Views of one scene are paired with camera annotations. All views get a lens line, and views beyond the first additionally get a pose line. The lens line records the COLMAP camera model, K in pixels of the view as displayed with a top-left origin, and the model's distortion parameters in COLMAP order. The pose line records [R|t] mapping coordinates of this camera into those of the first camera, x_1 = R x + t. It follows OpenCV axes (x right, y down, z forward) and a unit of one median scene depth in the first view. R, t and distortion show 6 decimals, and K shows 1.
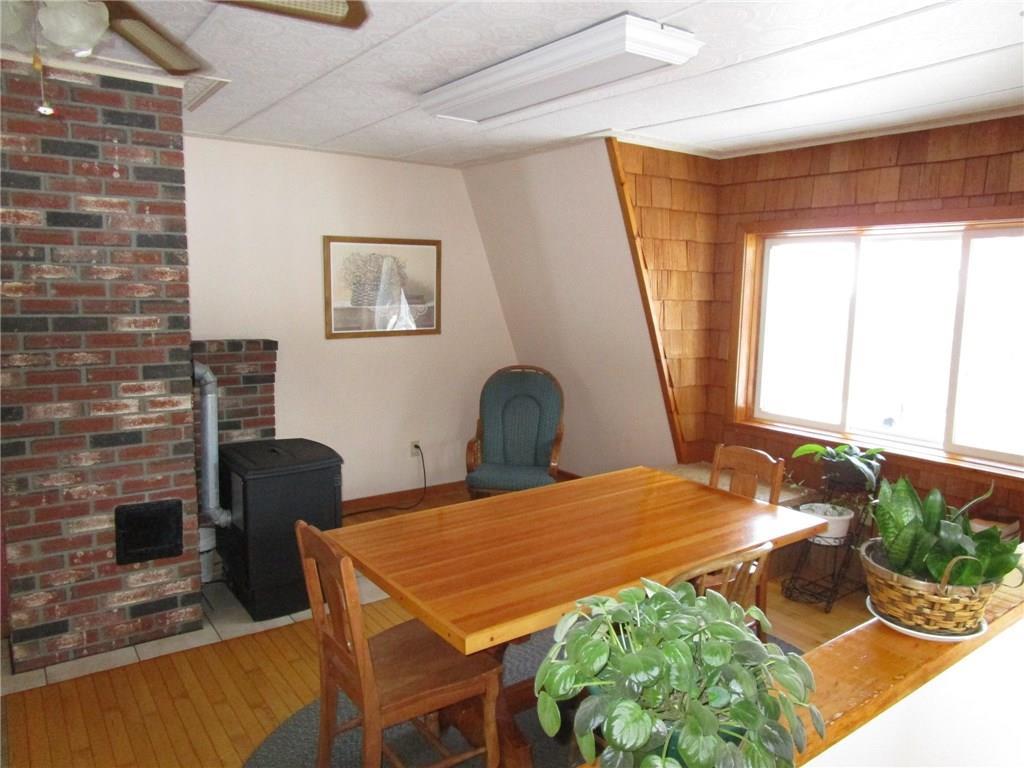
lens RADIAL K [[723.7, 0, 511.2], [0, 723.7, 377.9], [0, 0, 1]] dist [-0.034033, 0.008626]
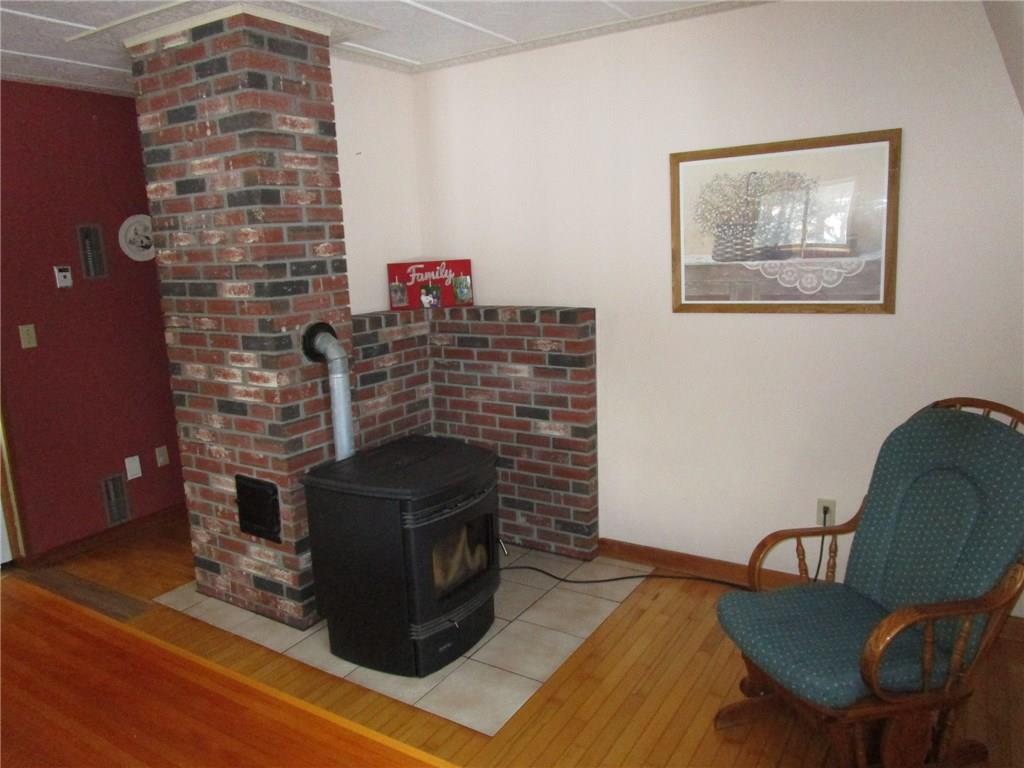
lens RADIAL K [[723.7, 0, 511.2], [0, 723.7, 377.9], [0, 0, 1]] dist [-0.034033, 0.008626]
pose [[0.370361, 0.141733, -0.918011, 0.491699], [-0.072731, 0.989681, 0.123456, -0.104126], [0.926036, 0.021044, 0.376848, 0.977384]]
